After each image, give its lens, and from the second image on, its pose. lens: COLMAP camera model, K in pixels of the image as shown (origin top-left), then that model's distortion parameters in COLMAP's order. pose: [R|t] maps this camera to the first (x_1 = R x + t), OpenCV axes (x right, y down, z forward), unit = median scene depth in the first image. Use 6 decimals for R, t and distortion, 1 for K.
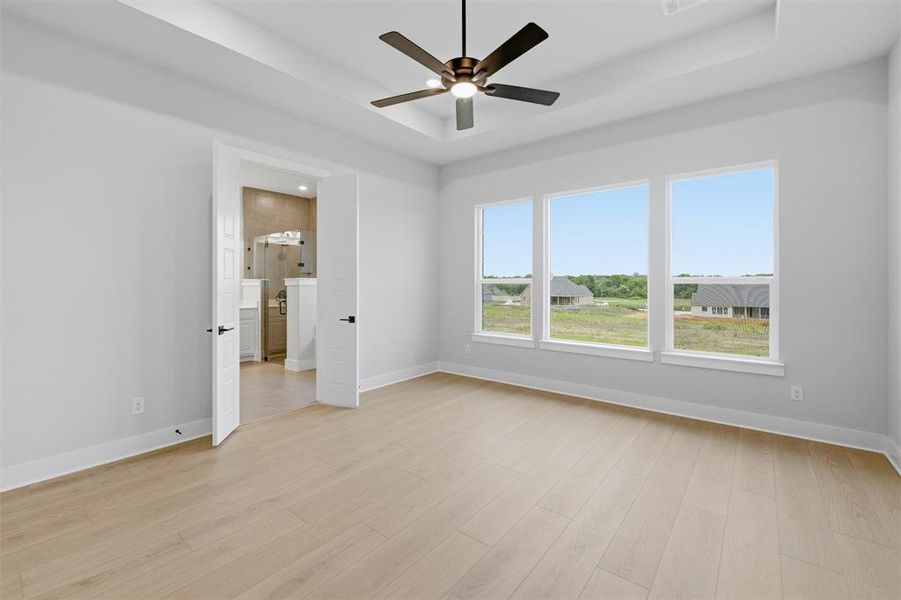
lens RADIAL K [[377.5, 0, 453.7], [0, 377.5, 285.9], [0, 0, 1]] dist [-0.002424, -0.000352]
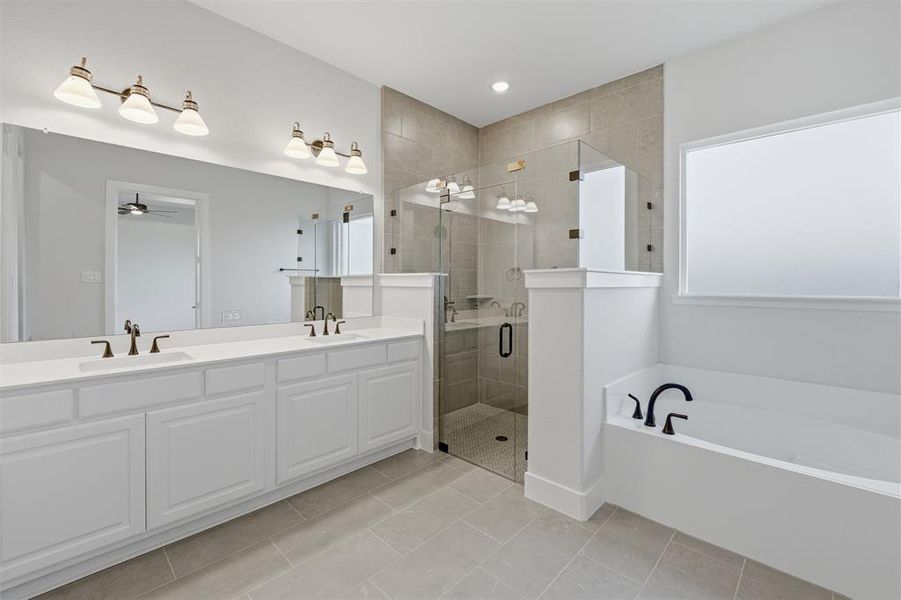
lens RADIAL K [[383.8, 0, 450.2], [0, 383.8, 279.3], [0, 0, 1]] dist [0.036233, 0.000017]
pose [[0.996326, 0.000898, -0.085638, -0.436079], [-0.001470, 0.999977, -0.006614, -0.007472], [0.085630, 0.006716, 0.996304, 0.514466]]
